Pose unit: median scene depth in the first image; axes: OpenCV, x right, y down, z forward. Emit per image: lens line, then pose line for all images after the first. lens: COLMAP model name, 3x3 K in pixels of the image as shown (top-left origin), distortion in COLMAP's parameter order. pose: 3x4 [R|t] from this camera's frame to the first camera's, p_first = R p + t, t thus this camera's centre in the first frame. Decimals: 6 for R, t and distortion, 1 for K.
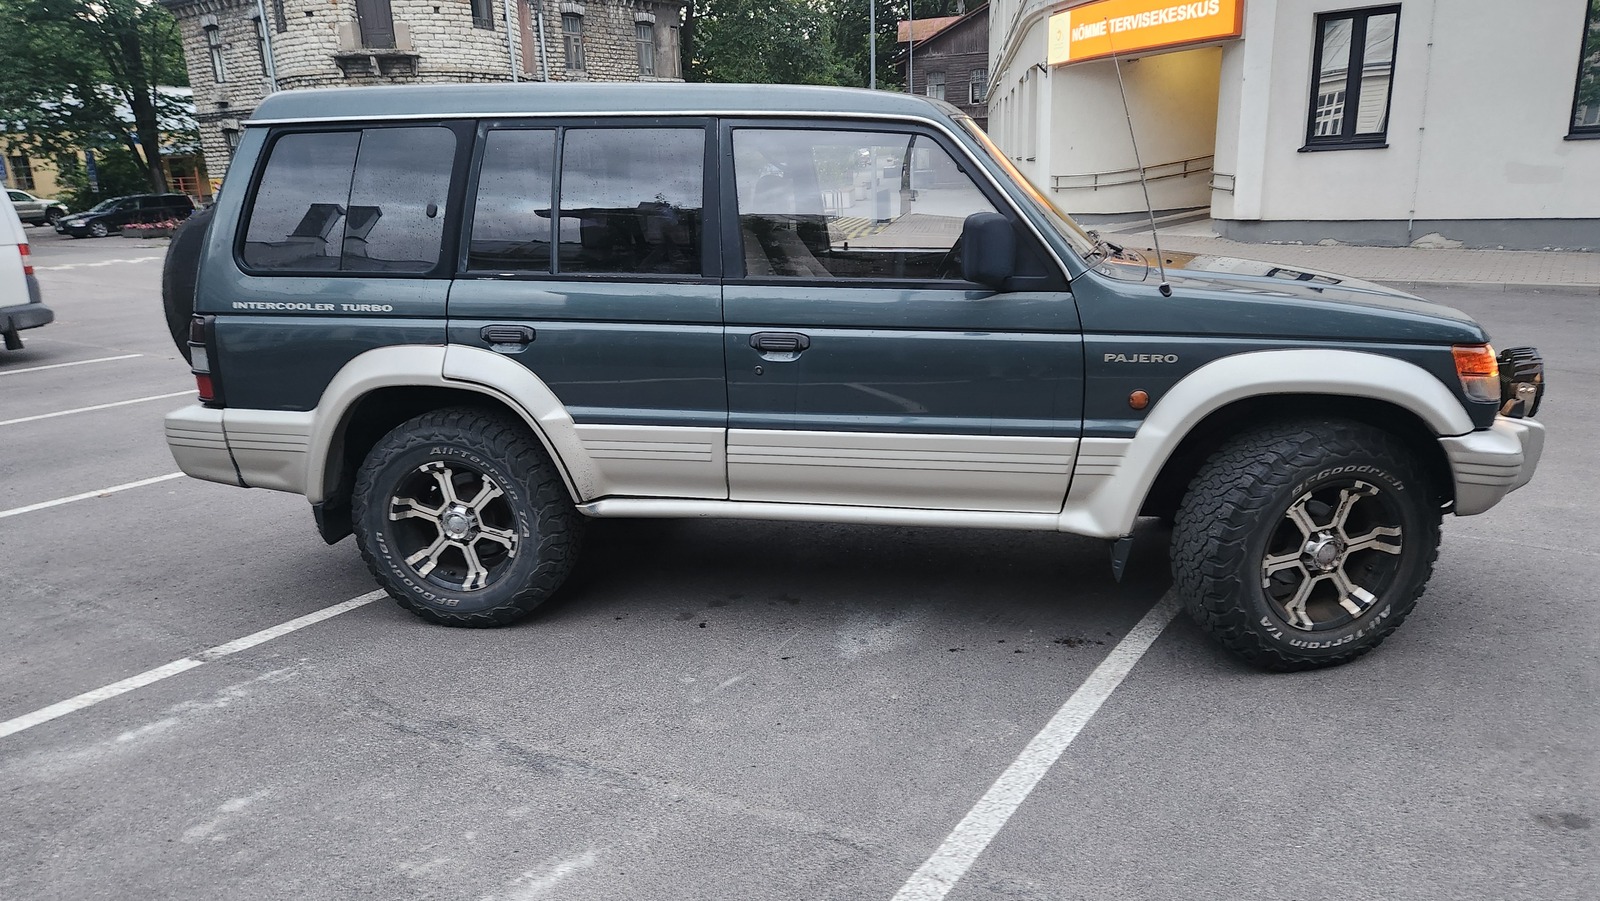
lens RADIAL K [[1081.5, 0, 802.0], [0, 1081.5, 445.7], [0, 0, 1]] dist [0.077760, -0.062385]
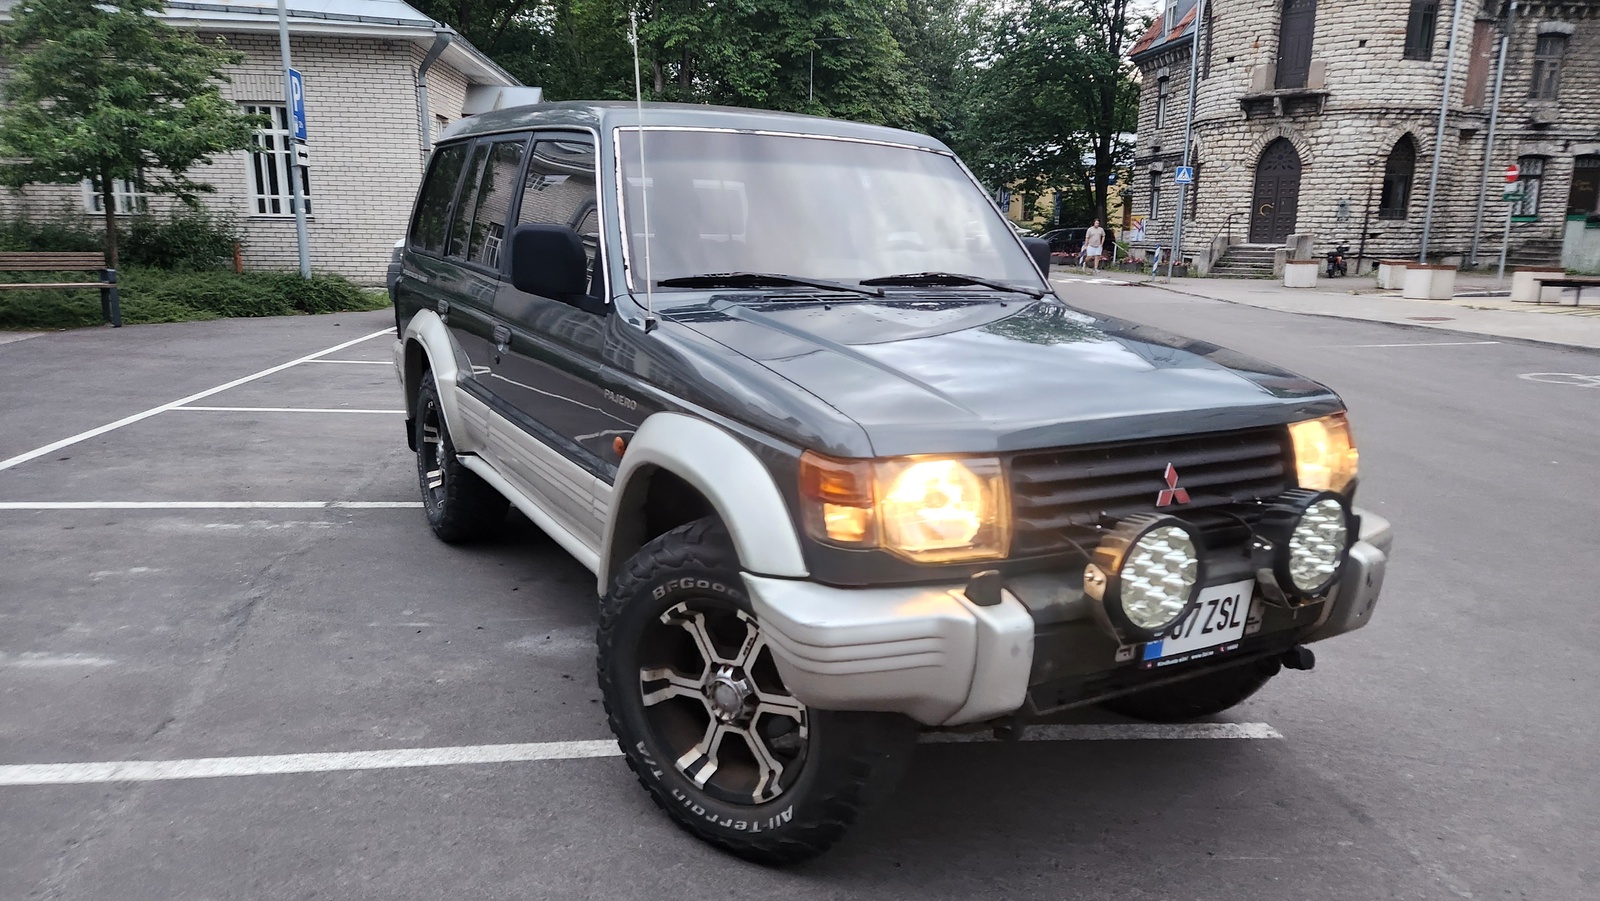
lens RADIAL K [[1081.5, 0, 802.0], [0, 1081.5, 445.7], [0, 0, 1]] dist [0.077760, -0.062385]
pose [[0.652019, 0.196055, -0.732417, 0.111922], [-0.223401, 0.972783, 0.061519, -0.013821], [0.724544, 0.123511, 0.678072, 0.056250]]
